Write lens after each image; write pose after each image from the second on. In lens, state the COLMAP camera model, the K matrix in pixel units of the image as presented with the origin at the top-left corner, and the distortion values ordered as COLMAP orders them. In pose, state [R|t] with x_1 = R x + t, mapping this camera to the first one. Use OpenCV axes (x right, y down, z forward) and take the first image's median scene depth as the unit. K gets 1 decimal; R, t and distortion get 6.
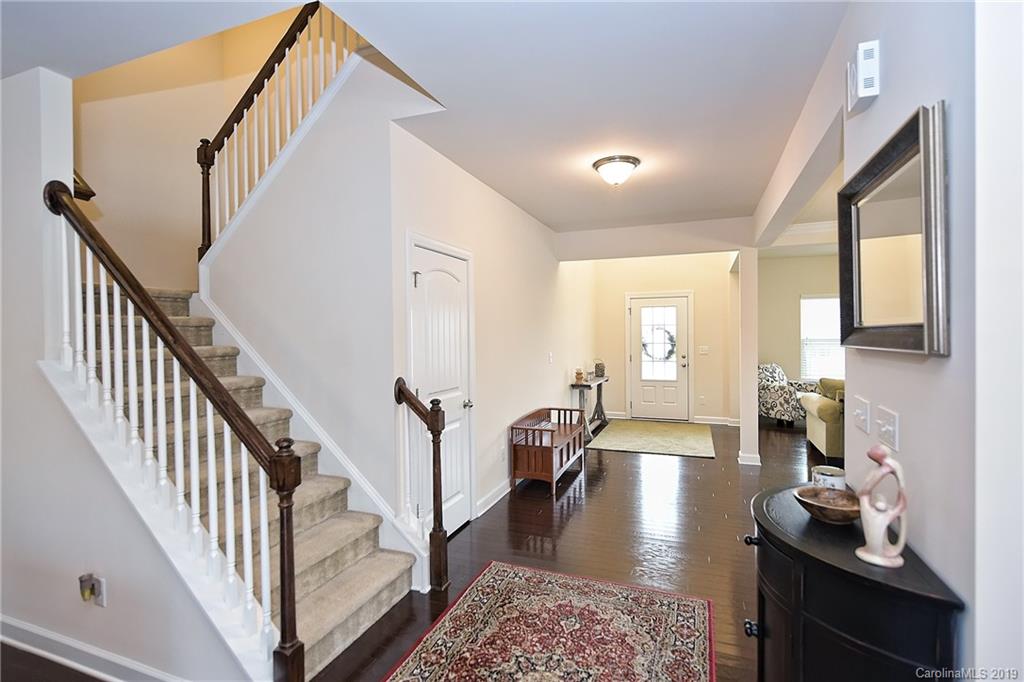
lens RADIAL K [[483.3, 0, 516.2], [0, 483.3, 339.3], [0, 0, 1]] dist [0.001540, 0.000215]
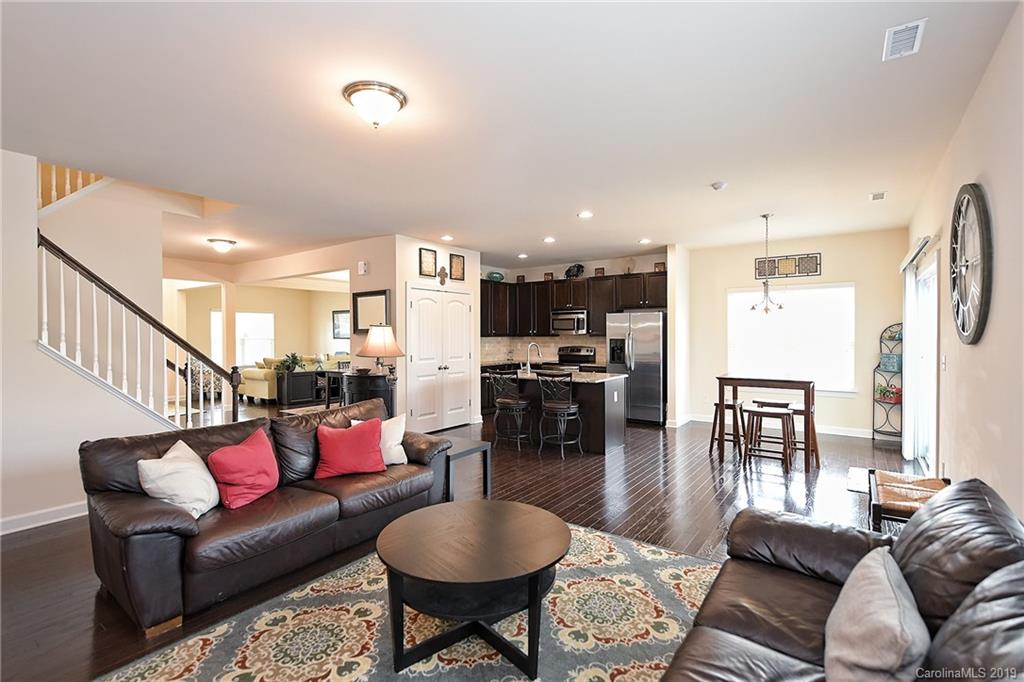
lens RADIAL K [[473.8, 0, 514.9], [0, 473.8, 339.5], [0, 0, 1]] dist [-0.000128, -0.000486]
pose [[0.255301, -0.000995, 0.966861, -0.657423], [0.014634, 0.999889, -0.002835, 0.022261], [-0.966751, 0.014873, 0.255287, -0.292847]]
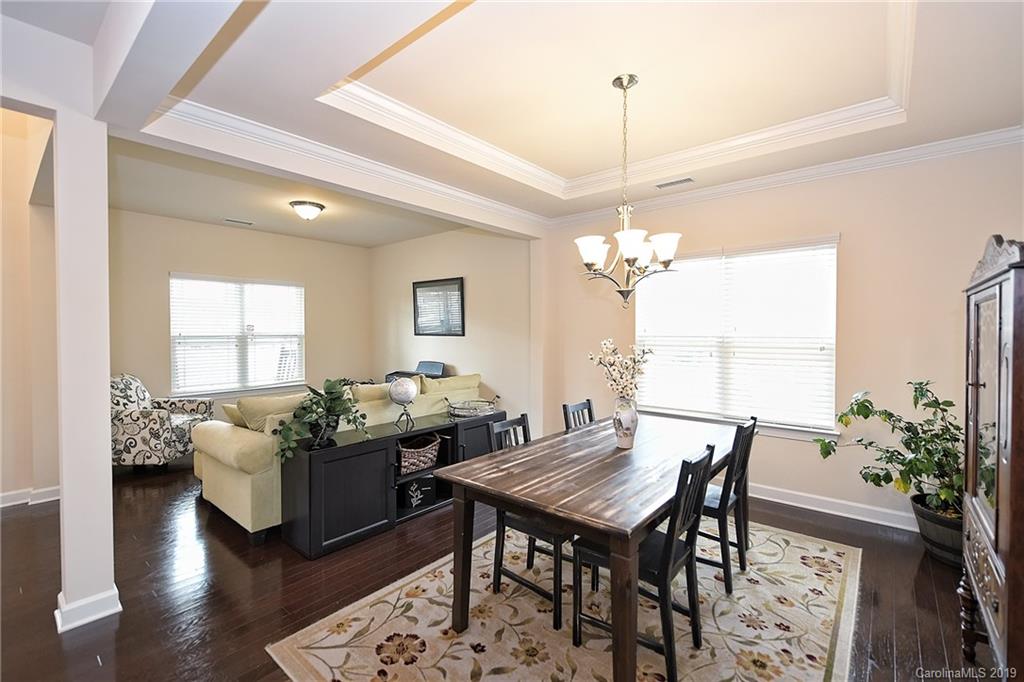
lens RADIAL K [[444.1, 0, 515.4], [0, 444.1, 337.2], [0, 0, 1]] dist [-0.000527, -0.000340]
pose [[0.328144, -0.004471, 0.944617, 0.178436], [0.011514, 0.999933, 0.000733, 0.007858], [-0.944557, 0.010636, 0.328174, 0.386325]]
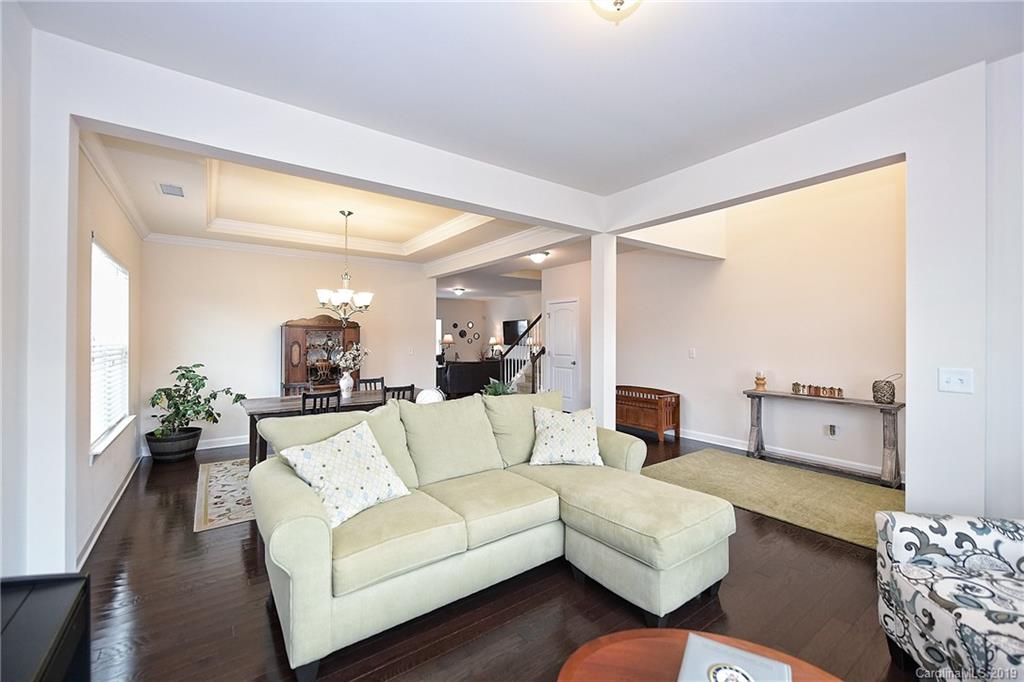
lens RADIAL K [[418.8, 0, 516.6], [0, 418.8, 337.6], [0, 0, 1]] dist [0.001432, -0.000521]
pose [[-0.540531, 0.006906, -0.841296, 0.928269], [-0.007080, 0.999894, 0.012757, -0.007073], [0.841295, 0.012852, -0.540424, 0.980854]]
